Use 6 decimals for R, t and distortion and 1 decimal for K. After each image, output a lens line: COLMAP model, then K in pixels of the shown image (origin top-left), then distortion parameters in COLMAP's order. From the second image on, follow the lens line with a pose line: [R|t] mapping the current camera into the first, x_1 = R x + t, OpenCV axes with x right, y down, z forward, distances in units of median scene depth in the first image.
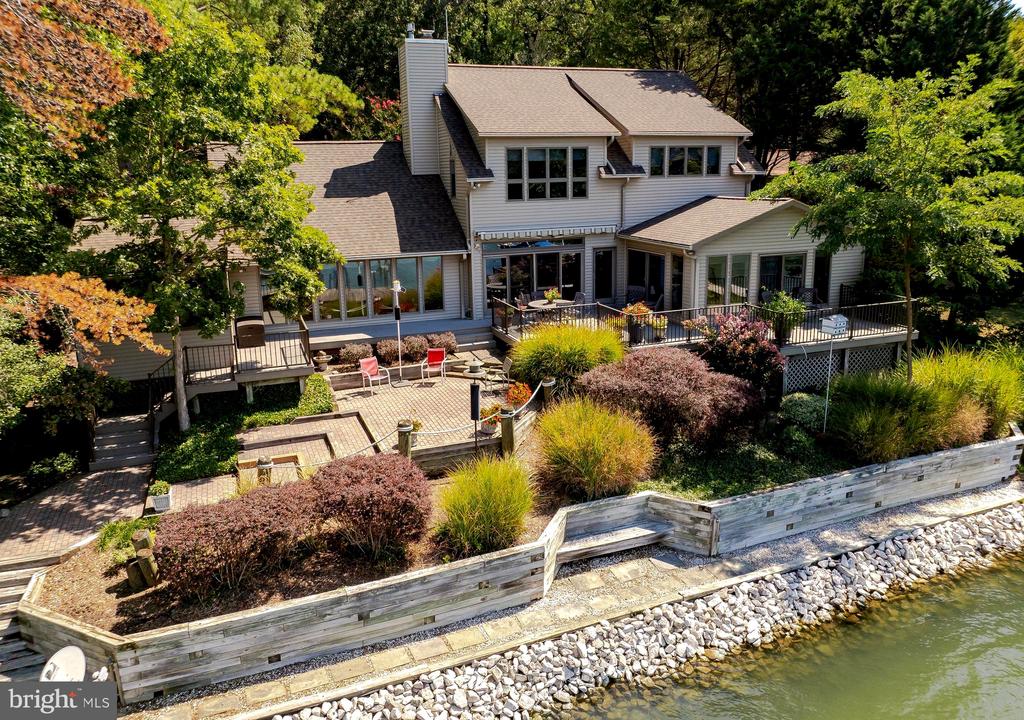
lens RADIAL K [[773.1, 0, 515.4], [0, 773.1, 306.5], [0, 0, 1]] dist [-0.038510, -0.005283]
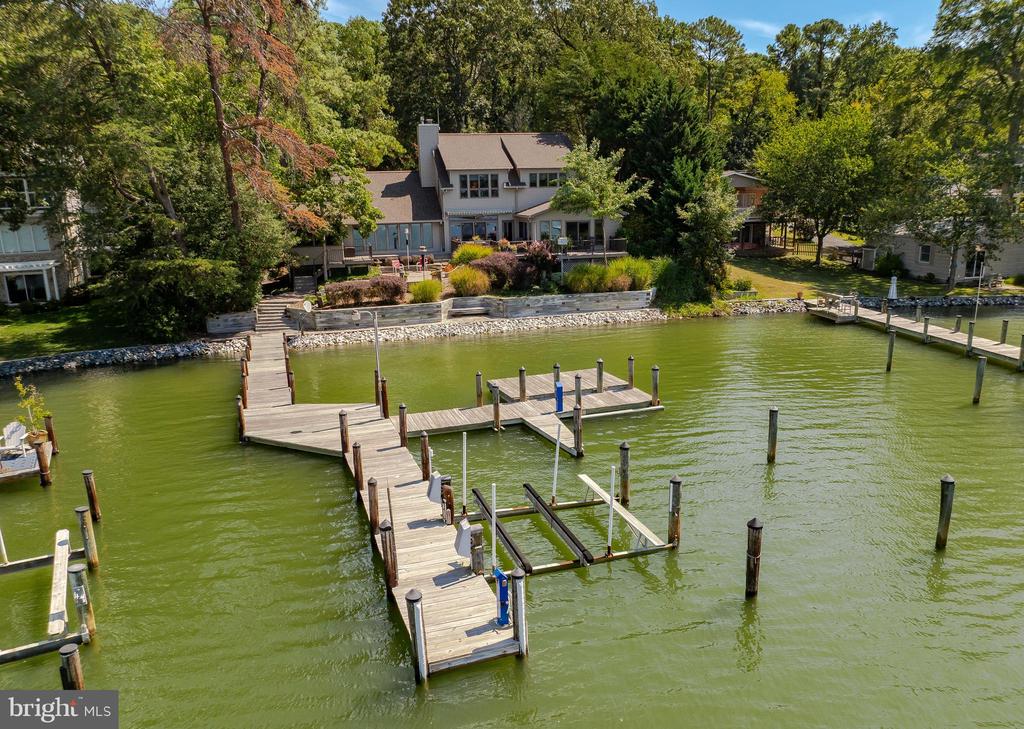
lens RADIAL K [[770.1, 0, 512.0], [0, 770.1, 364.5], [0, 0, 1]] dist [-0.003766, -0.001732]
pose [[0.993455, 0.021158, -0.112249, 0.398066], [-0.015879, 0.998735, 0.047720, 0.236281], [0.113117, -0.045626, 0.992534, -1.225822]]
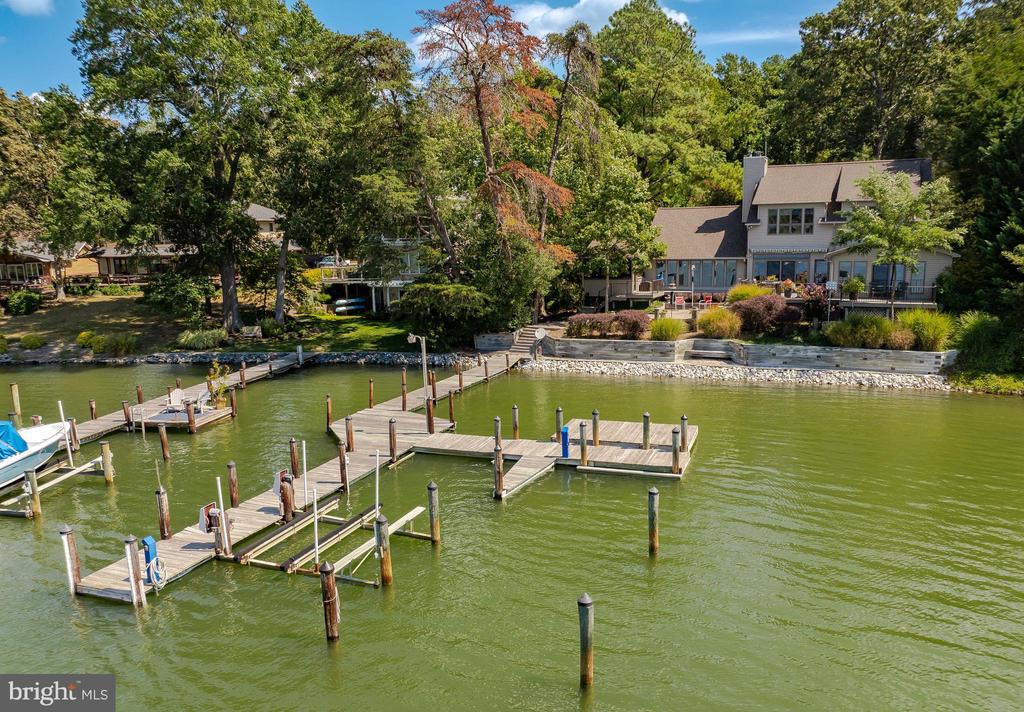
lens RADIAL K [[785.3, 0, 512.0], [0, 785.3, 356.0], [0, 0, 1]] dist [-0.025268, -0.000715]
pose [[0.684041, 0.114410, -0.720415, 1.067483], [-0.119259, 0.991875, 0.044283, 0.175791], [0.719628, 0.055624, 0.692128, -0.934996]]
